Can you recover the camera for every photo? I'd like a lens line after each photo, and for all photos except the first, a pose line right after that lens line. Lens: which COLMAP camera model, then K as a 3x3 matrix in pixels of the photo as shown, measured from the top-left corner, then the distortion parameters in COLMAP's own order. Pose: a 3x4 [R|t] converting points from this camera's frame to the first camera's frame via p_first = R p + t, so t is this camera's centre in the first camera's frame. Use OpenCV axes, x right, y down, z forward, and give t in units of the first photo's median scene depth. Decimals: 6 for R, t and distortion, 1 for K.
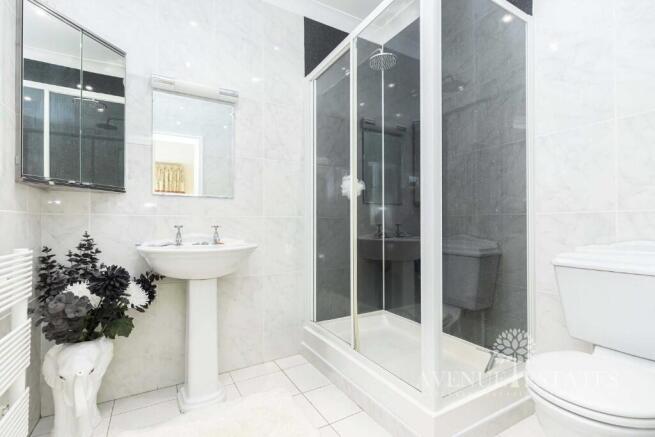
lens RADIAL K [[300.1, 0, 329.6], [0, 300.1, 223.4], [0, 0, 1]] dist [-0.015365, -0.000185]
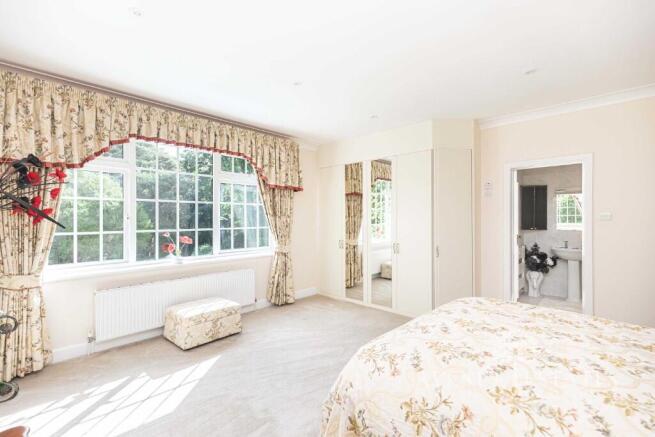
lens RADIAL K [[300.1, 0, 326.2], [0, 300.1, 221.1], [0, 0, 1]] dist [-0.015365, -0.000185]
pose [[0.311161, 0.006173, -0.950337, 1.730559], [0.003745, 0.999963, 0.007721, -0.250309], [0.950350, -0.005961, 0.311127, -2.414483]]
